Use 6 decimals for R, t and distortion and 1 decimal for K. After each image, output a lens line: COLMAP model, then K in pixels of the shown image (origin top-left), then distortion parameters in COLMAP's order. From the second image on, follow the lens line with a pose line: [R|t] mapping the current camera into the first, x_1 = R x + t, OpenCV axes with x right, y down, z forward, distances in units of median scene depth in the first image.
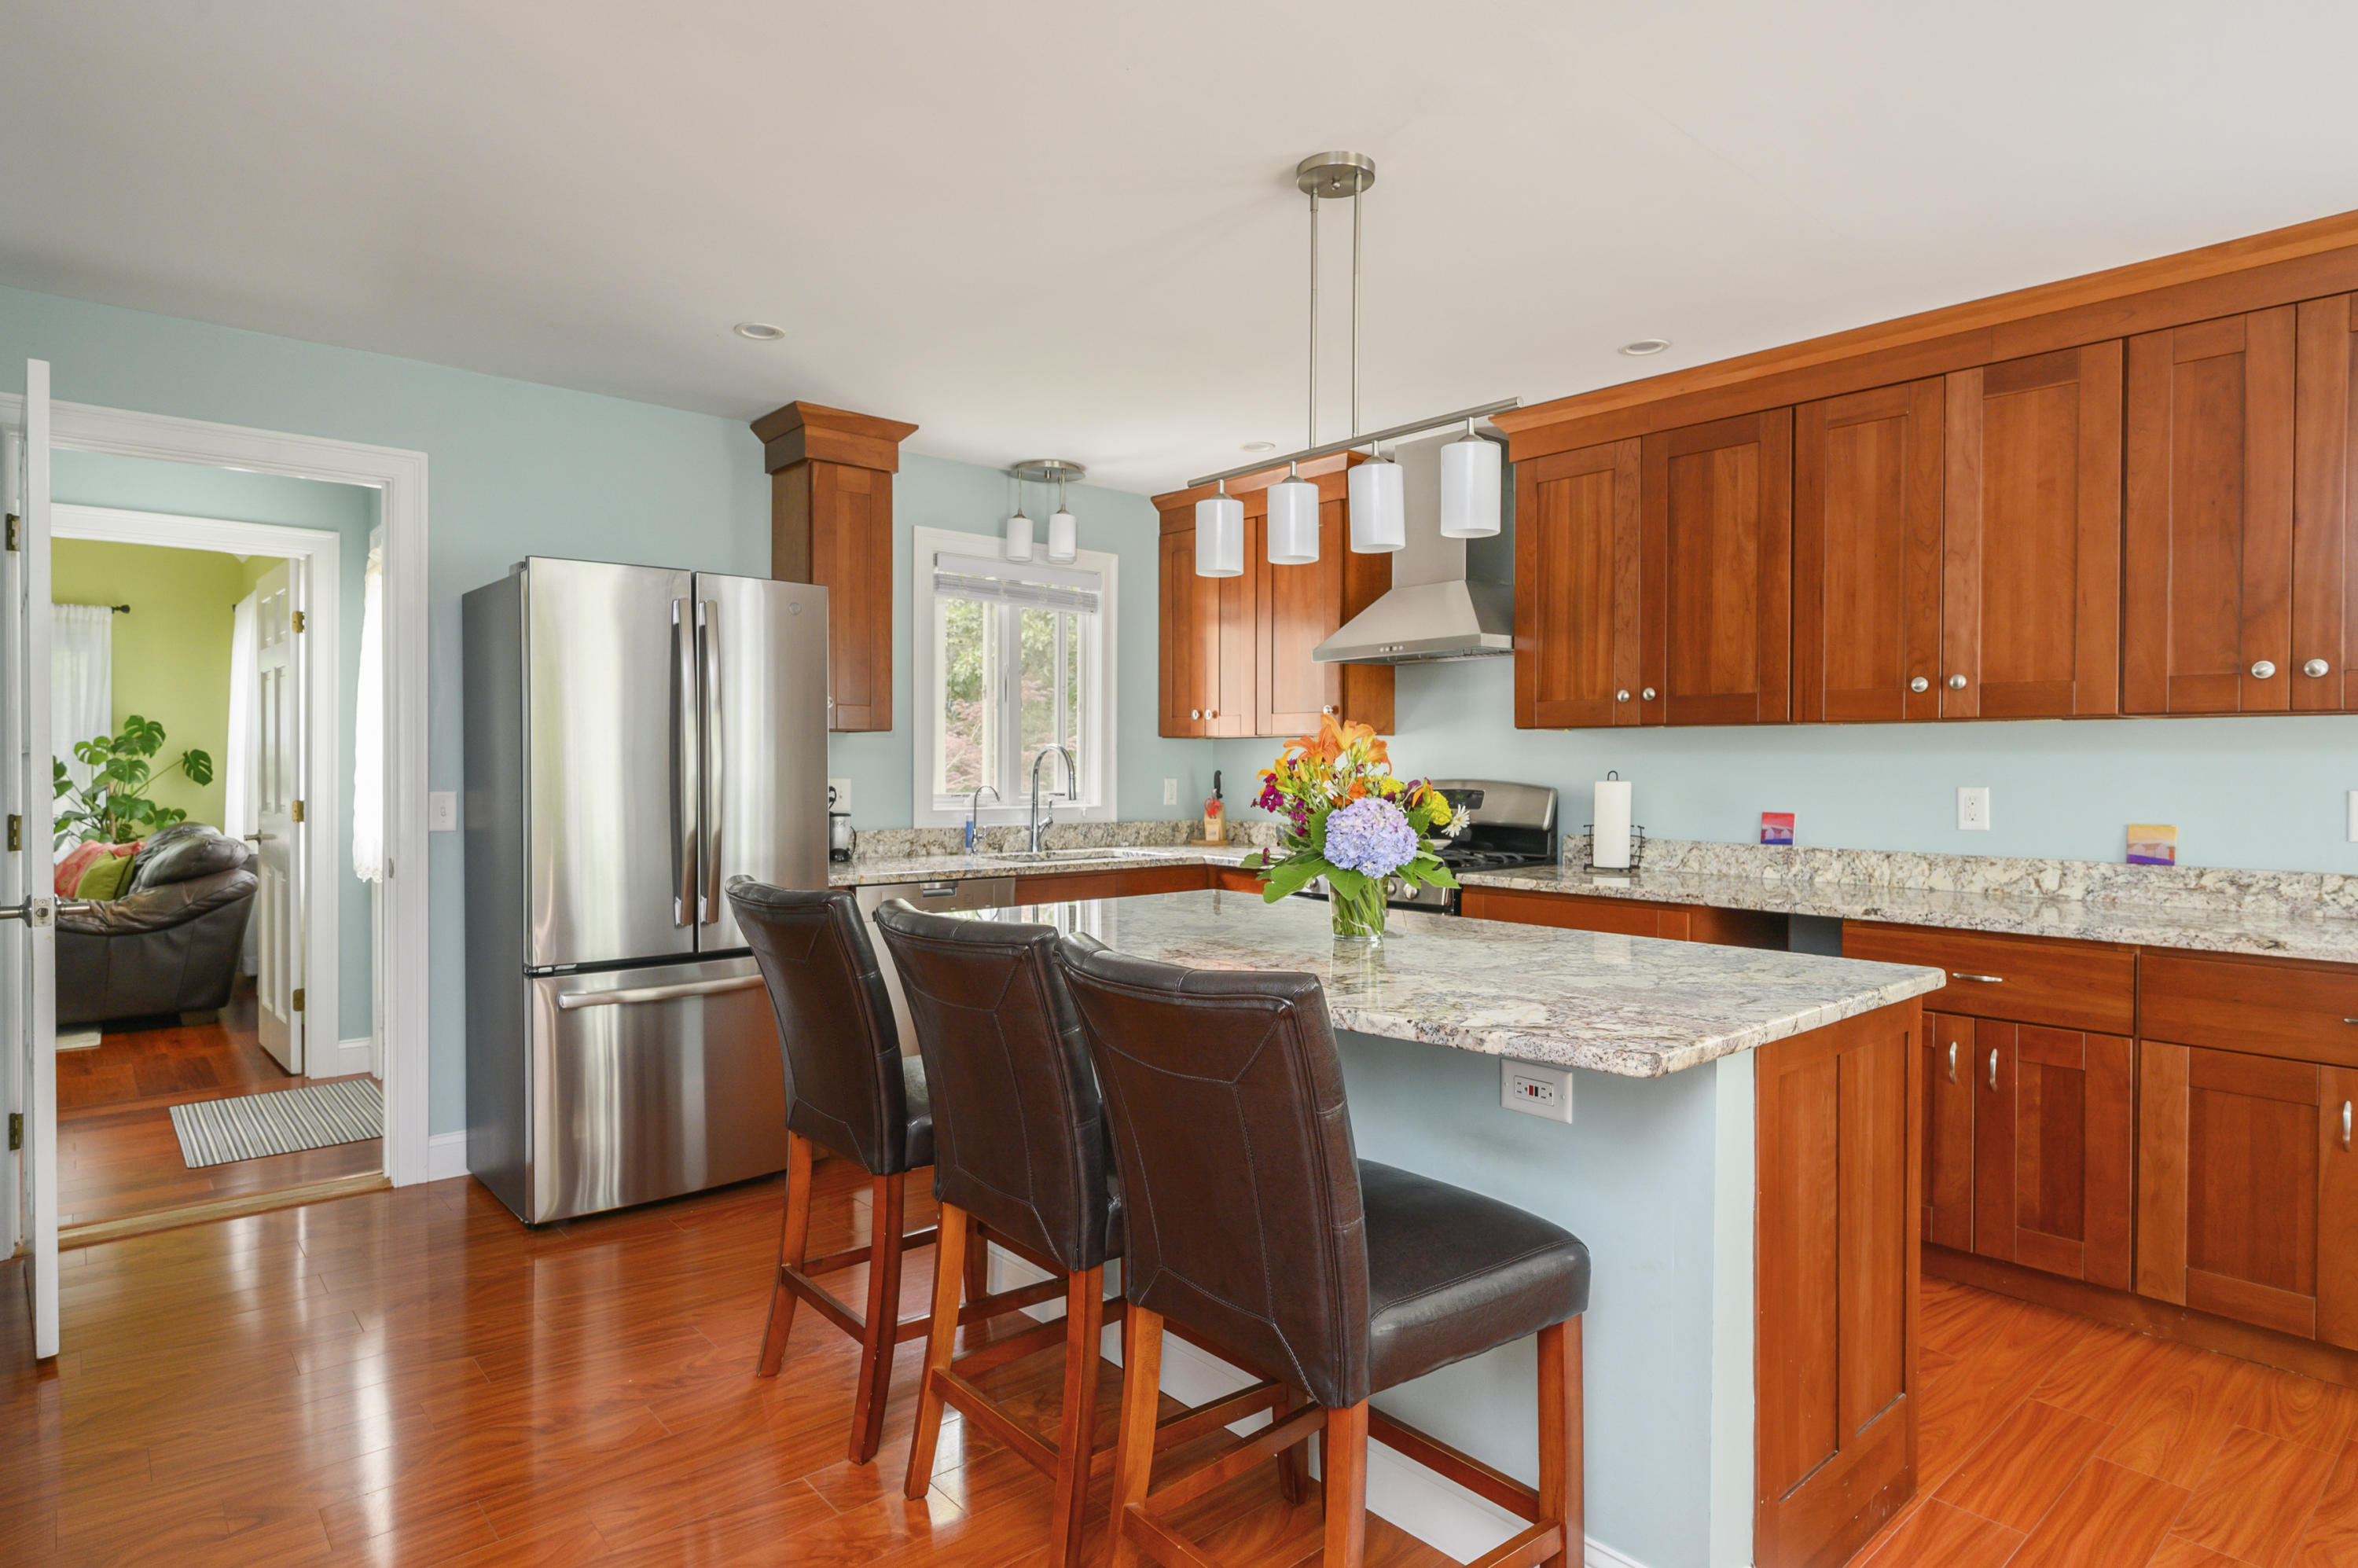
lens RADIAL K [[1294.7, 0, 1185.1], [0, 1294.7, 780.5], [0, 0, 1]] dist [-0.001135, -0.000238]
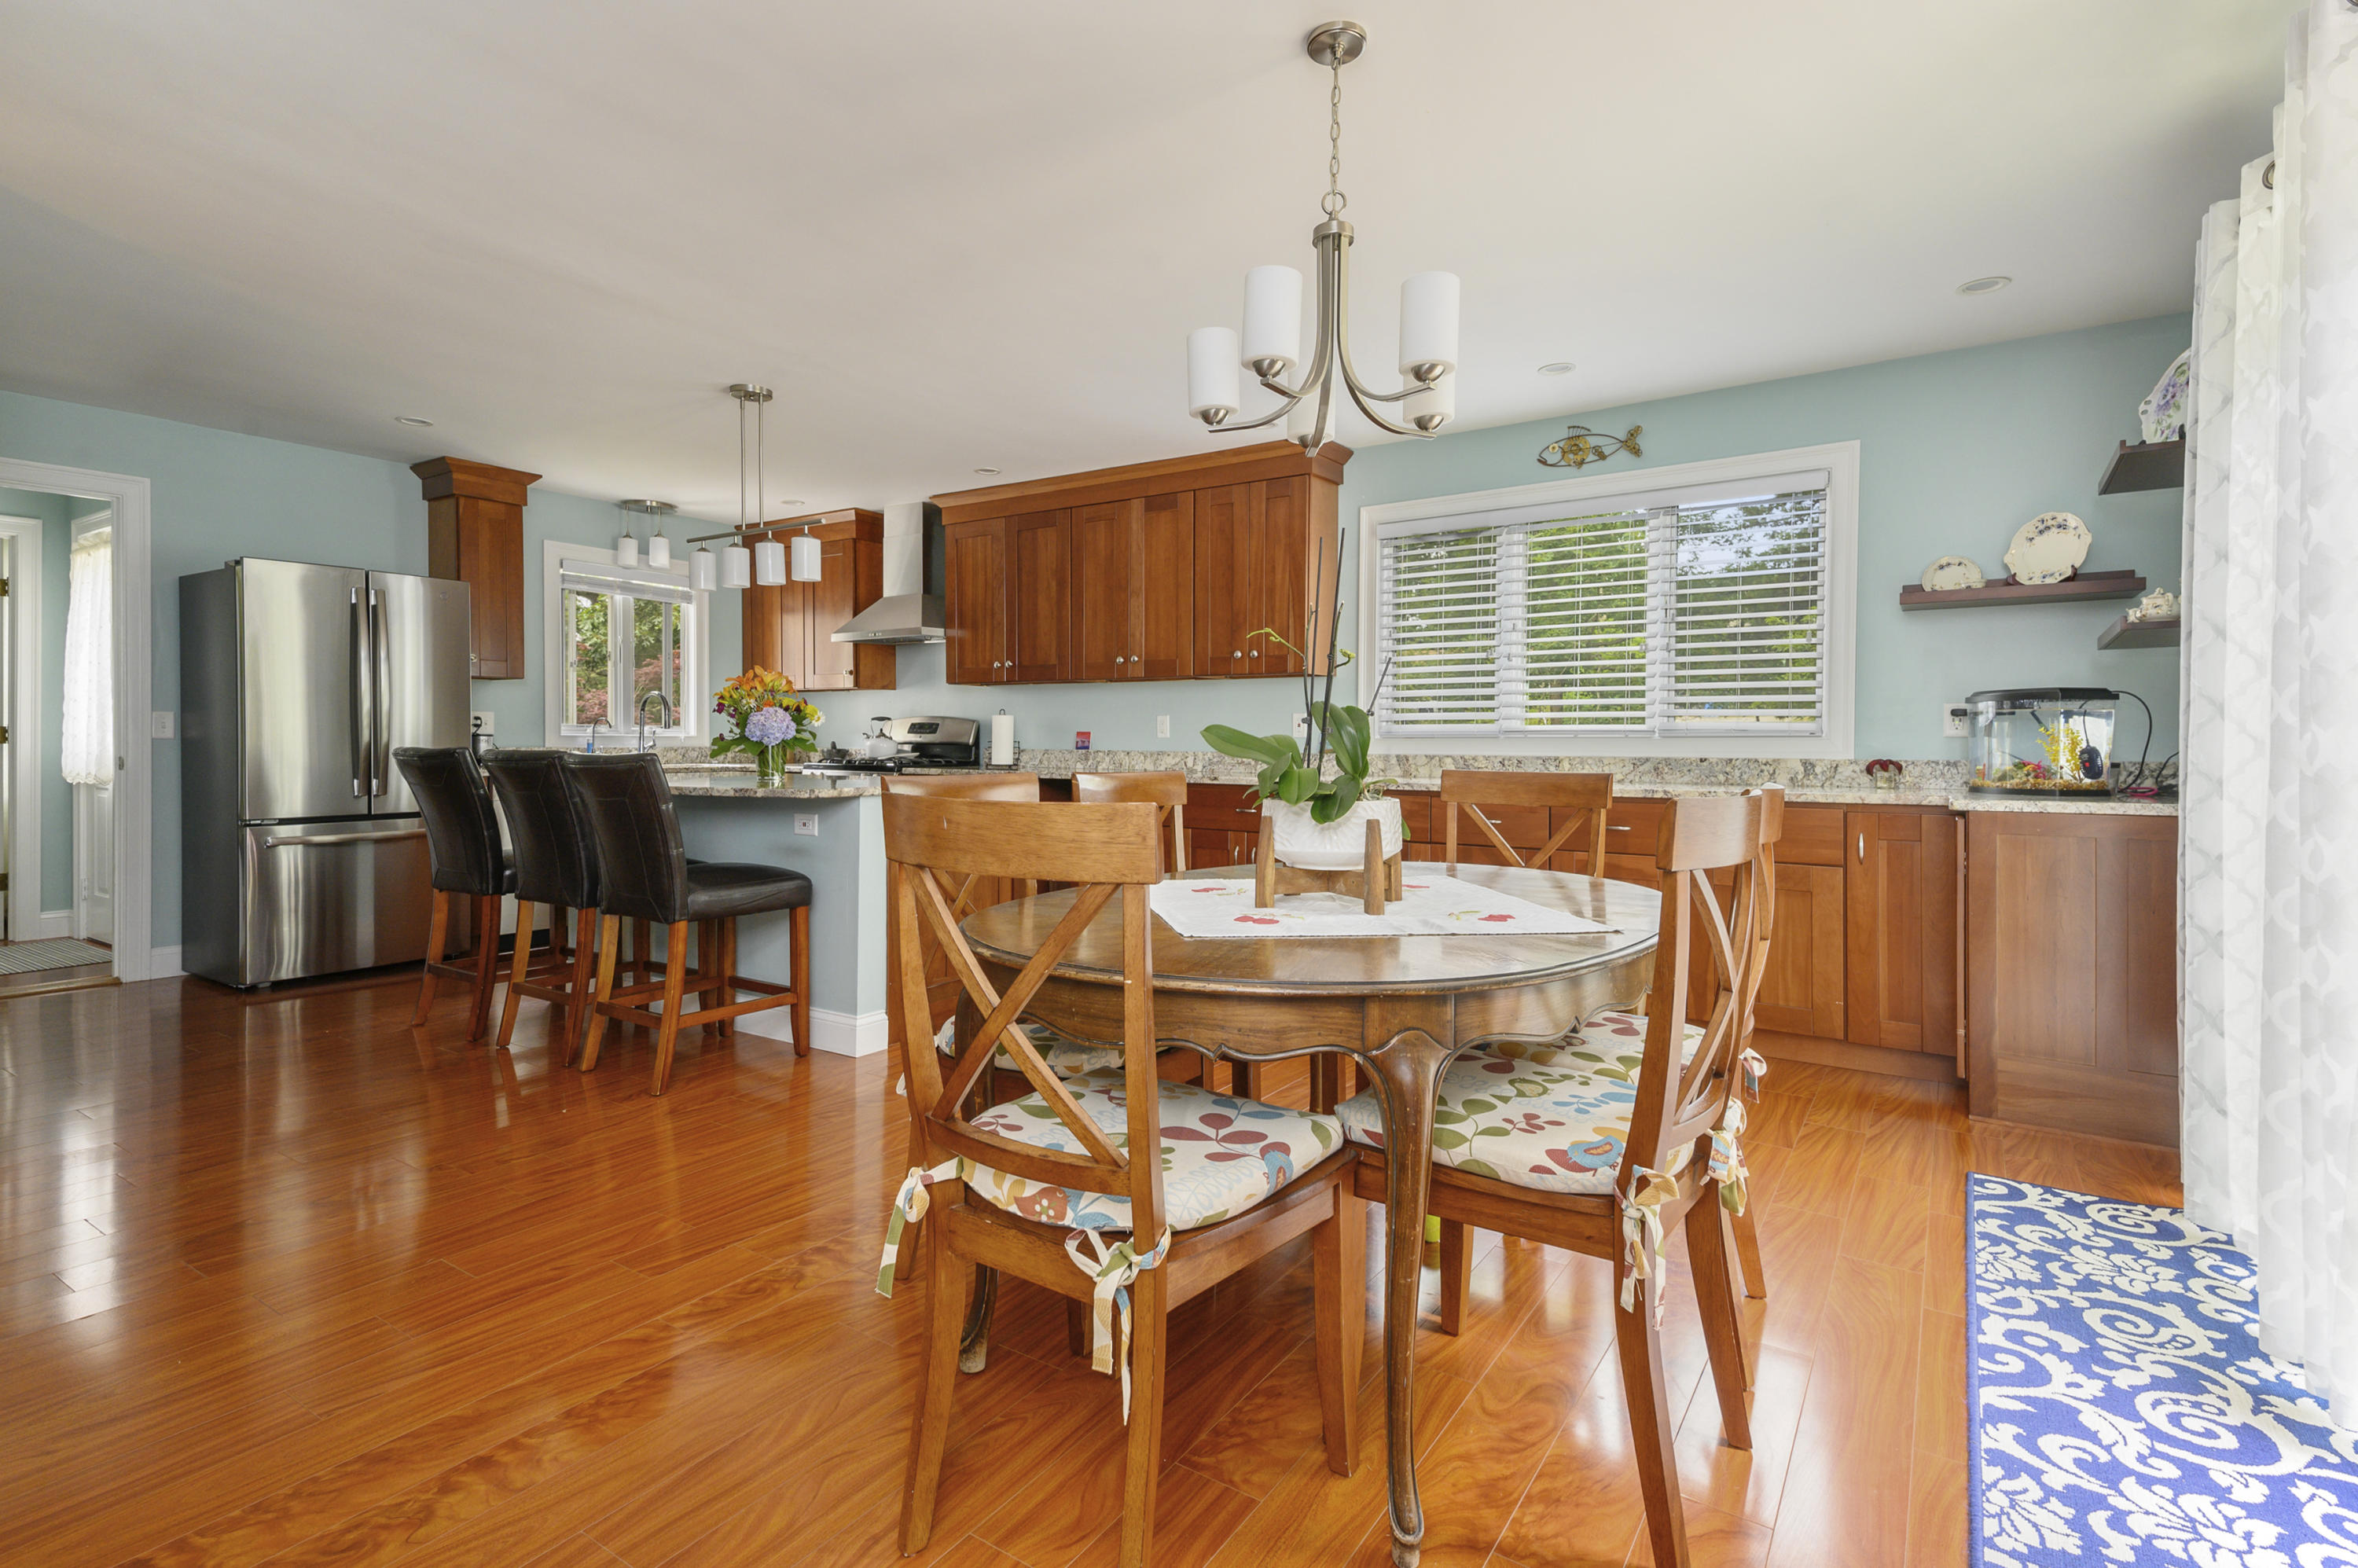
lens RADIAL K [[1143.4, 0, 1221.3], [0, 1143.4, 759.0], [0, 0, 1]] dist [0.027788, -0.006140]
pose [[0.962140, -0.001500, 0.272552, 0.215620], [0.000529, 0.999993, 0.003636, 0.057679], [-0.272556, -0.003354, 0.962134, -0.585134]]
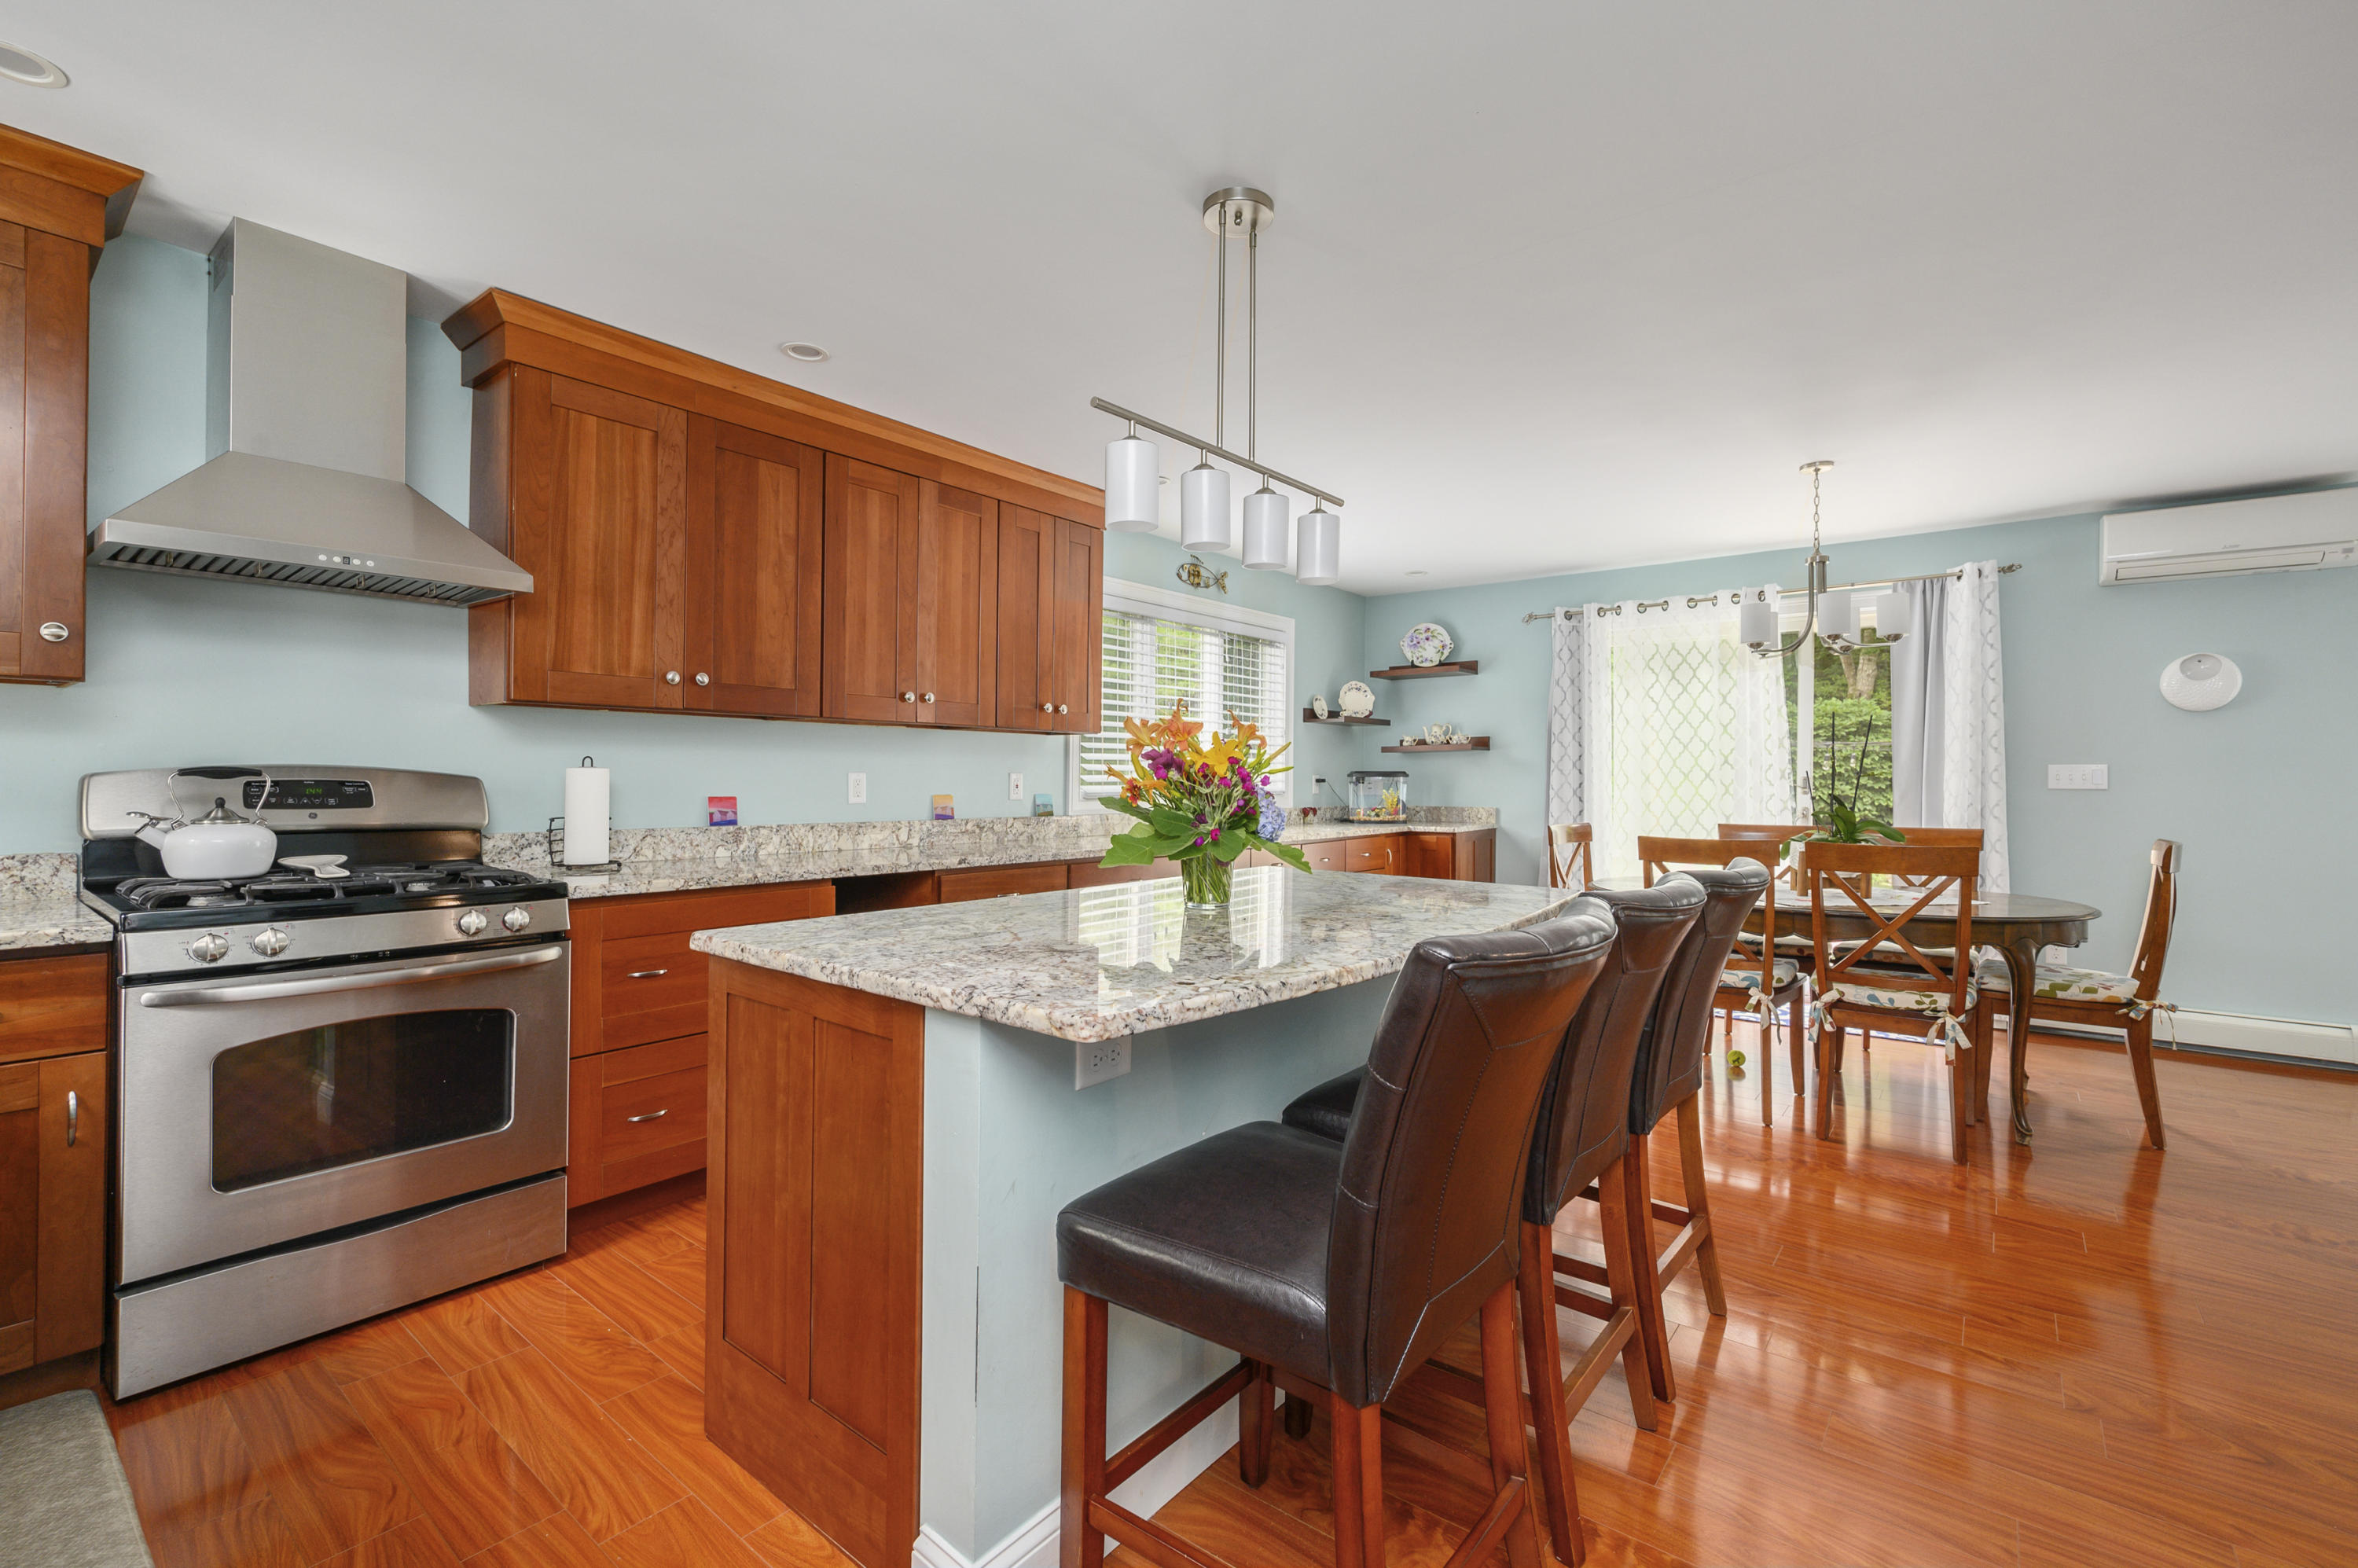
lens RADIAL K [[1030.8, 0, 1173.6], [0, 1030.8, 776.2], [0, 0, 1]] dist [-0.000500, -0.000913]
pose [[-0.193733, -0.003427, 0.981048, -0.486735], [0.003272, 0.999986, 0.004139, 0.005299], [-0.981049, 0.004011, -0.193719, 0.811981]]
